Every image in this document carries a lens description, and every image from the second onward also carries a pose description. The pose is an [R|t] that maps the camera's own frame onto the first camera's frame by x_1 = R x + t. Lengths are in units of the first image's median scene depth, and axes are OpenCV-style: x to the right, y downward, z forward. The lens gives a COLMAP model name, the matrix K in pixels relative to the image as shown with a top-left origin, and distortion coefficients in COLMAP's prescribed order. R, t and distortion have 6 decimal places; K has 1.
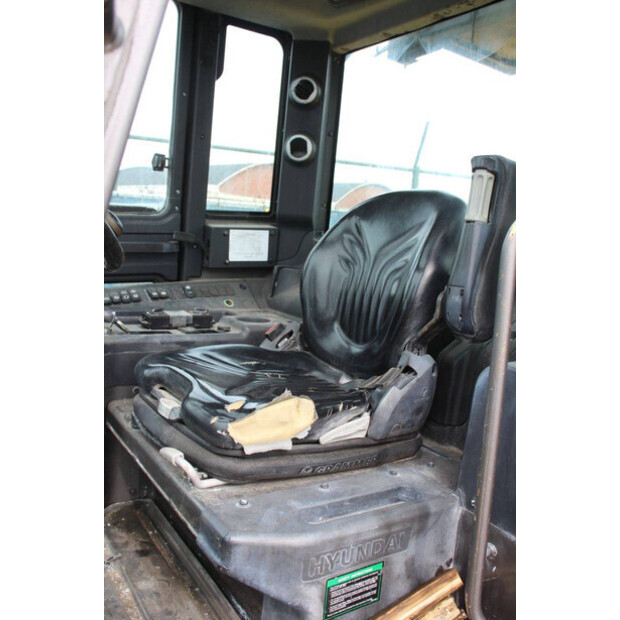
lens RADIAL K [[604.8, 0, 312.2], [0, 604.8, 311.0], [0, 0, 1]] dist [-0.035370, 0.000000]
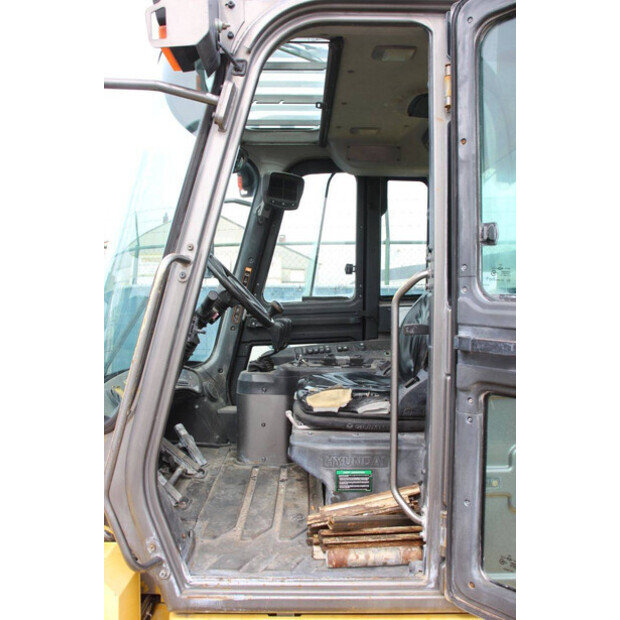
lens RADIAL K [[604.8, 0, 310.2], [0, 604.8, 308.7], [0, 0, 1]] dist [-0.035370, 0.000000]
pose [[0.842235, -0.056672, -0.536124, 0.936427], [-0.021868, 0.990050, -0.139009, 0.160745], [0.538667, 0.128802, 0.832615, -0.728531]]
